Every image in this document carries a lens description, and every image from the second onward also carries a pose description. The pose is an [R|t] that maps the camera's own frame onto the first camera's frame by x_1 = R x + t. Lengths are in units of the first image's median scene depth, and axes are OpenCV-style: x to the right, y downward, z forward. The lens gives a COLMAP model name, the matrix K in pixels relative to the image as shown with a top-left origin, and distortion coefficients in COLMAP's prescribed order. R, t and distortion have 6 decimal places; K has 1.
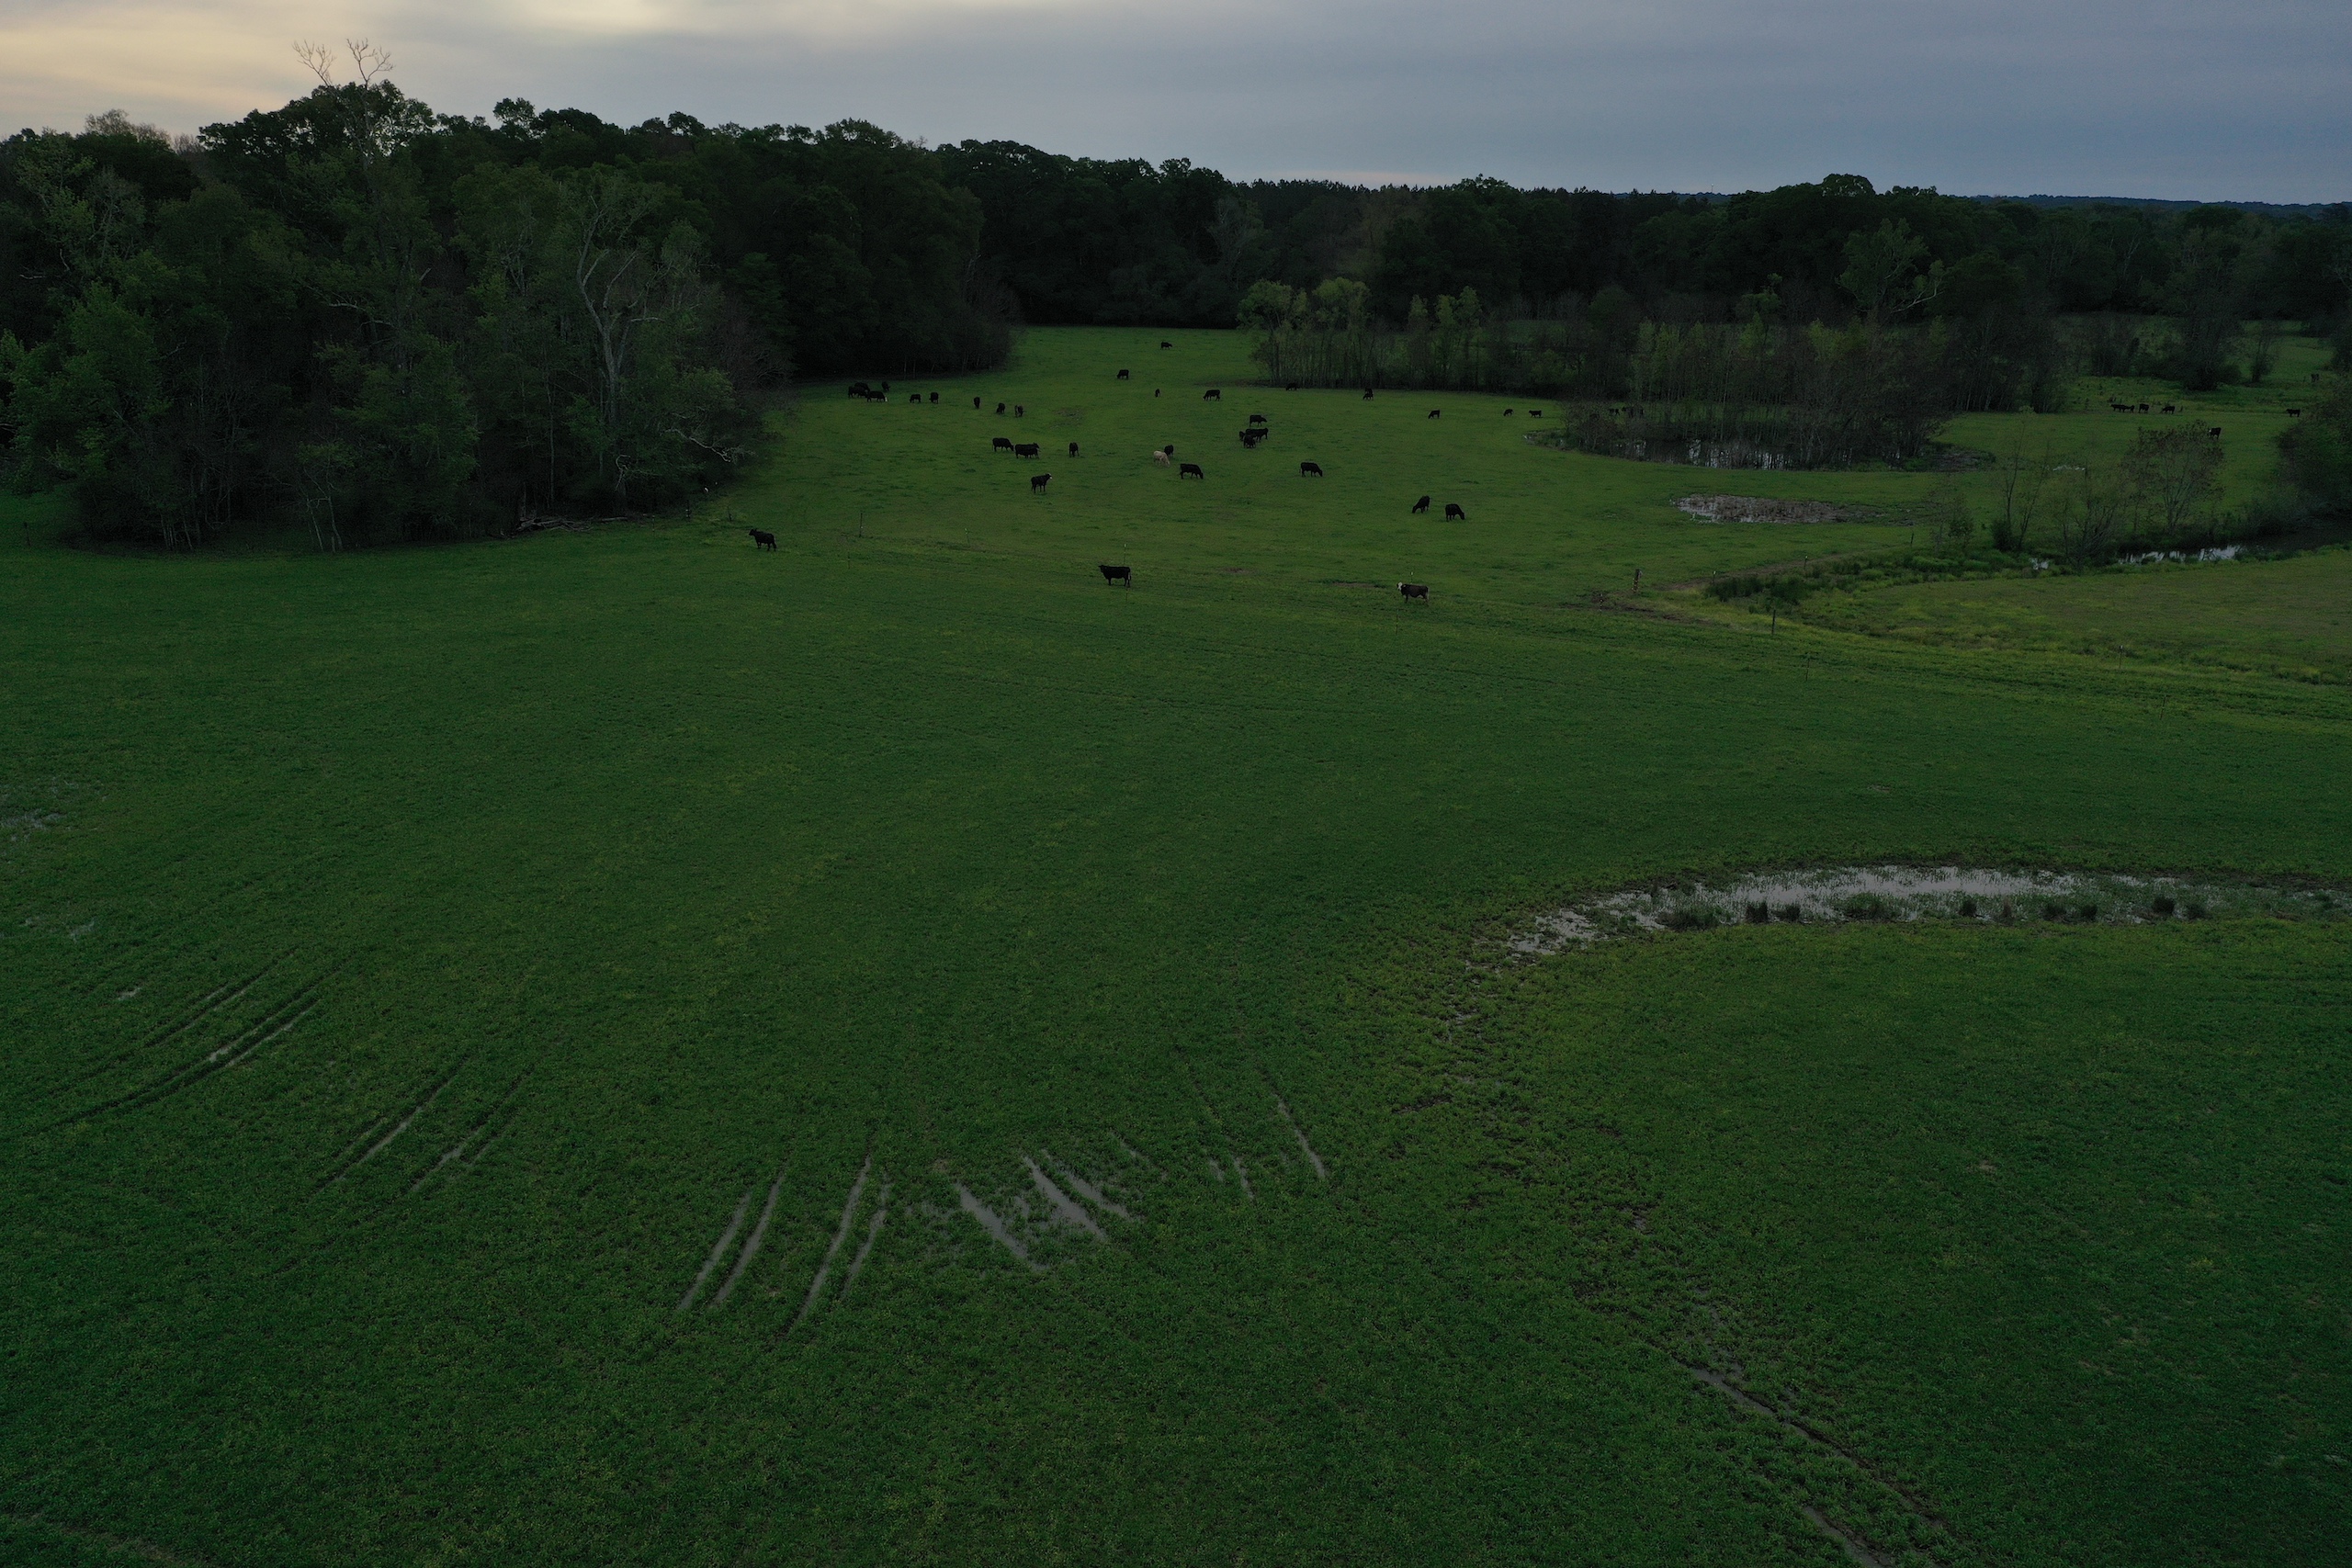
lens RADIAL K [[1864.8, 0, 1174.4], [0, 1864.8, 784.7], [0, 0, 1]] dist [0.018887, 0.001123]
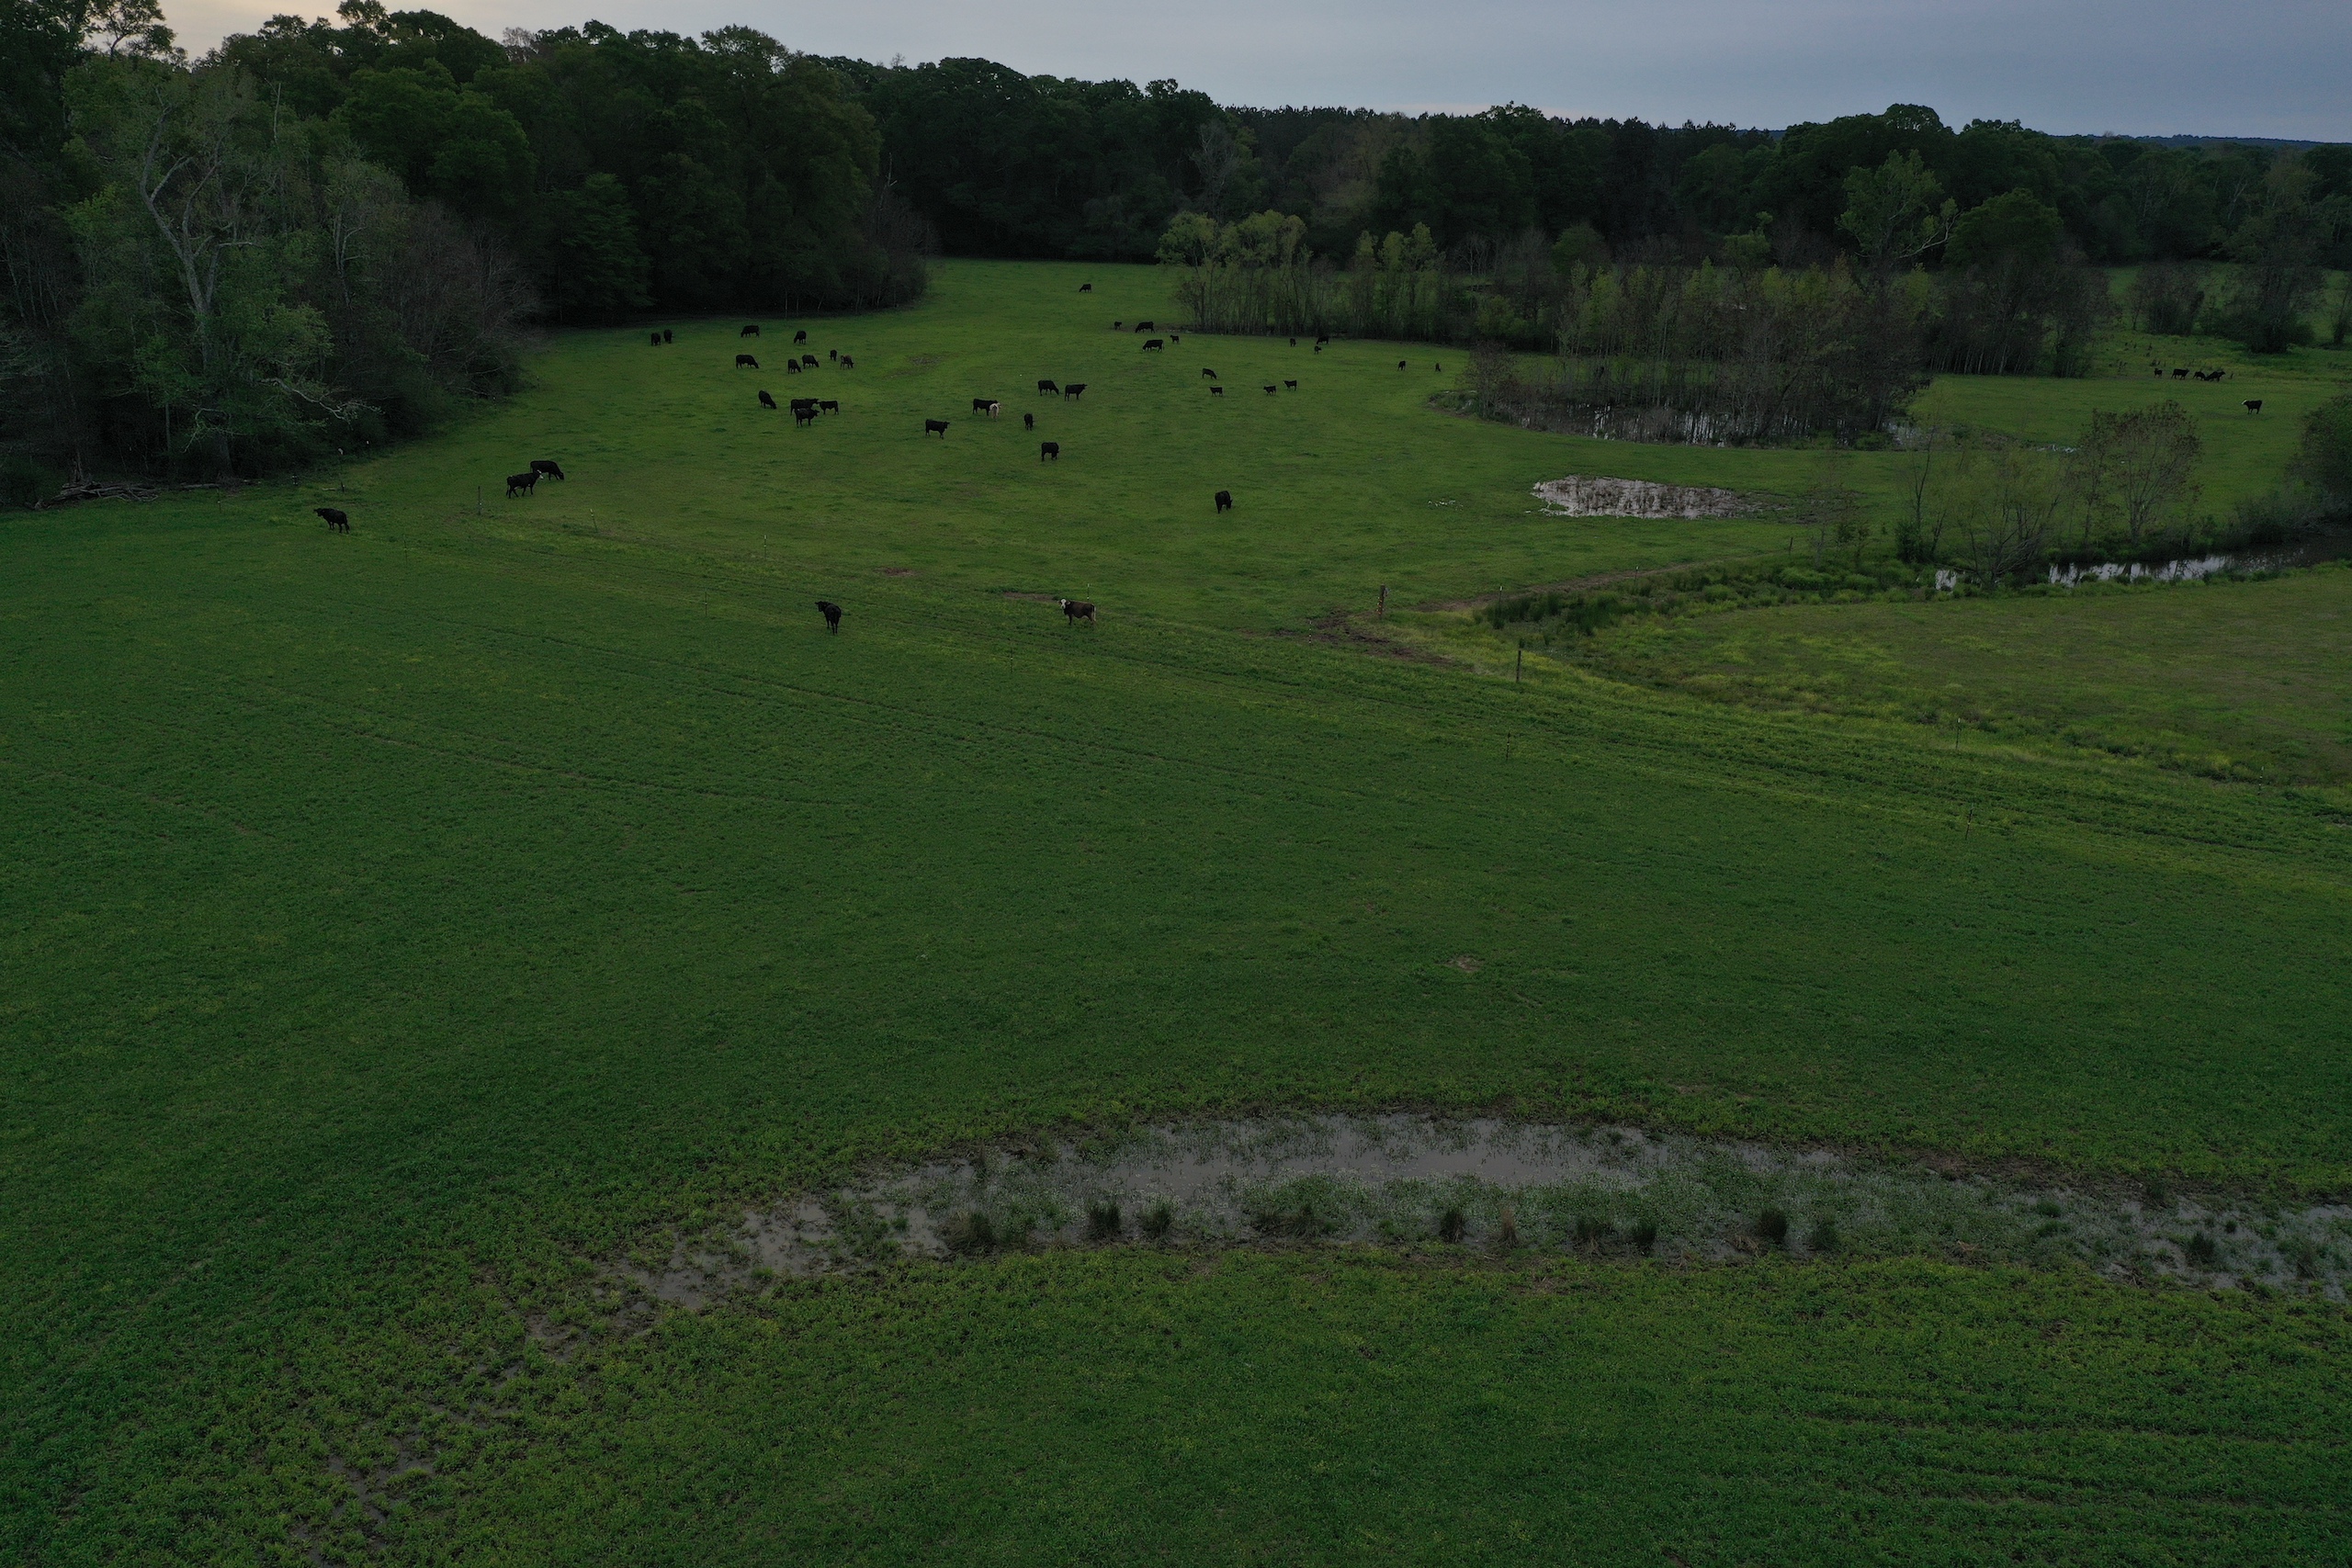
lens RADIAL K [[1864.8, 0, 1175.0], [0, 1864.8, 783.8], [0, 0, 1]] dist [0.018887, 0.001123]
pose [[0.998252, 0.028453, -0.051794, 0.123846], [-0.026784, 0.999109, 0.032624, -0.033743], [0.052676, -0.031179, 0.998125, 0.129213]]
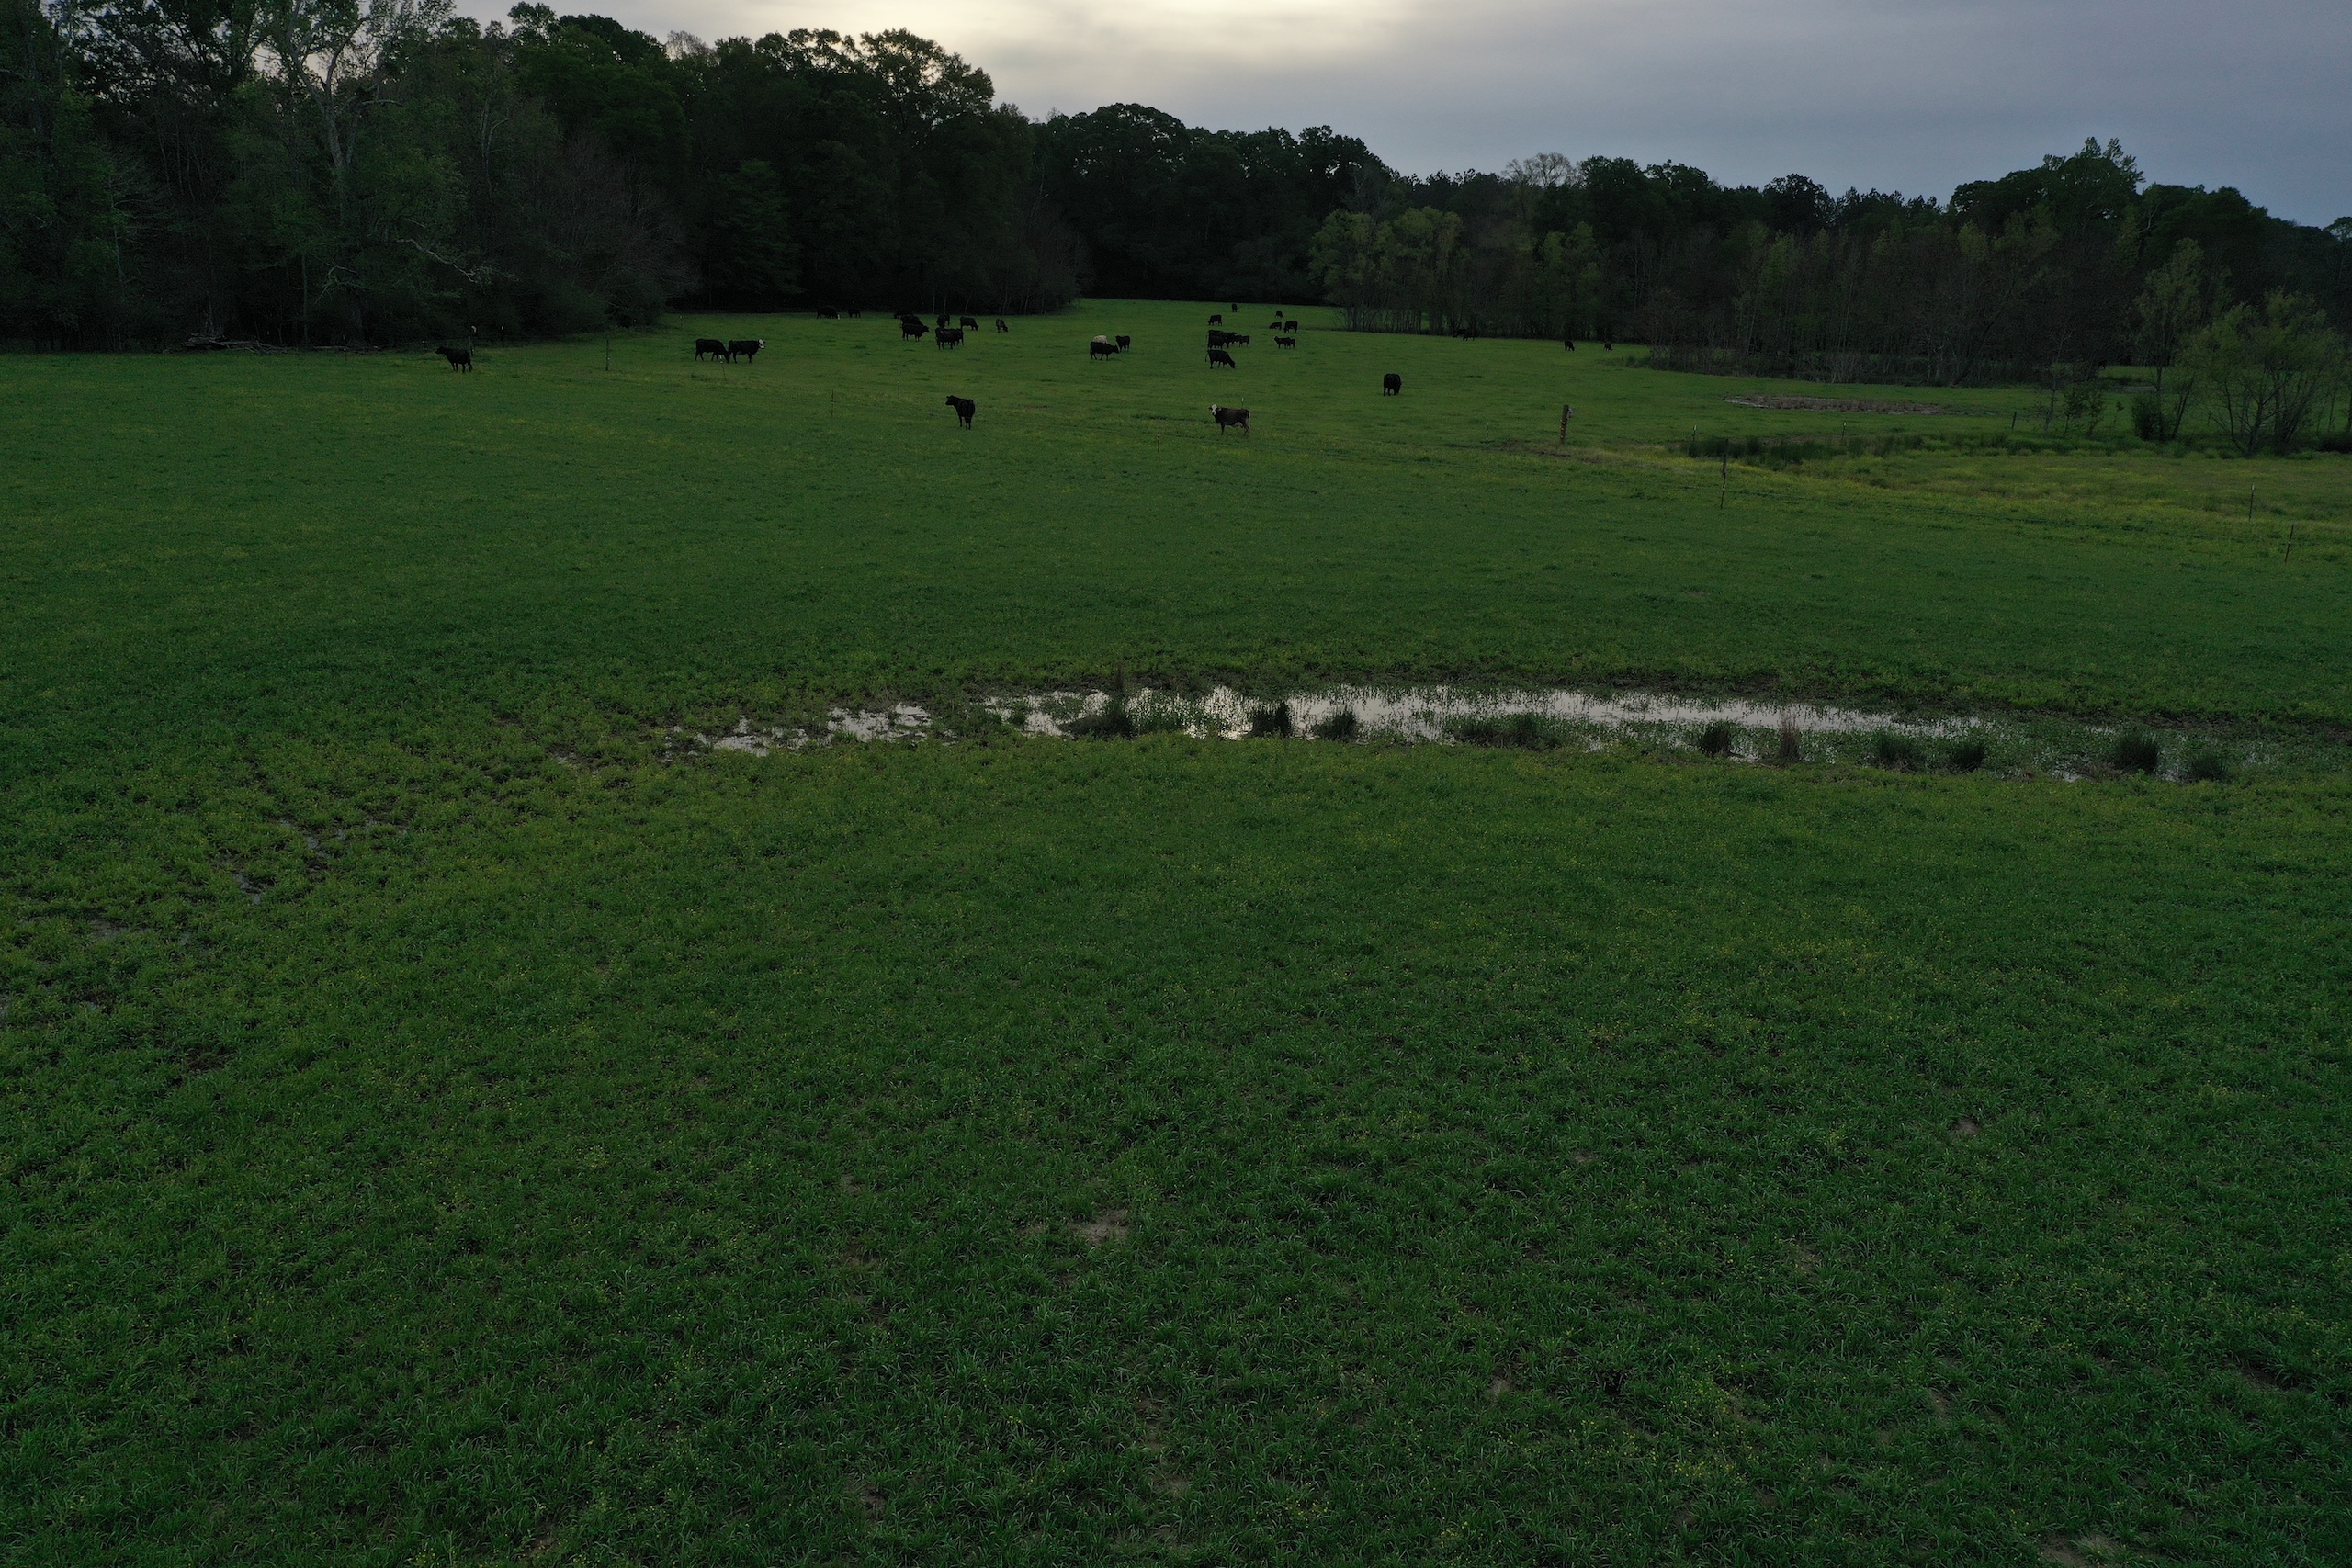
lens RADIAL K [[1864.8, 0, 1176.9], [0, 1864.8, 784.2], [0, 0, 1]] dist [0.018887, 0.001123]
pose [[0.991185, 0.048716, -0.123201, 0.118827], [-0.052524, 0.998231, -0.027852, 0.034034], [0.121627, 0.034077, 0.991991, 0.170641]]
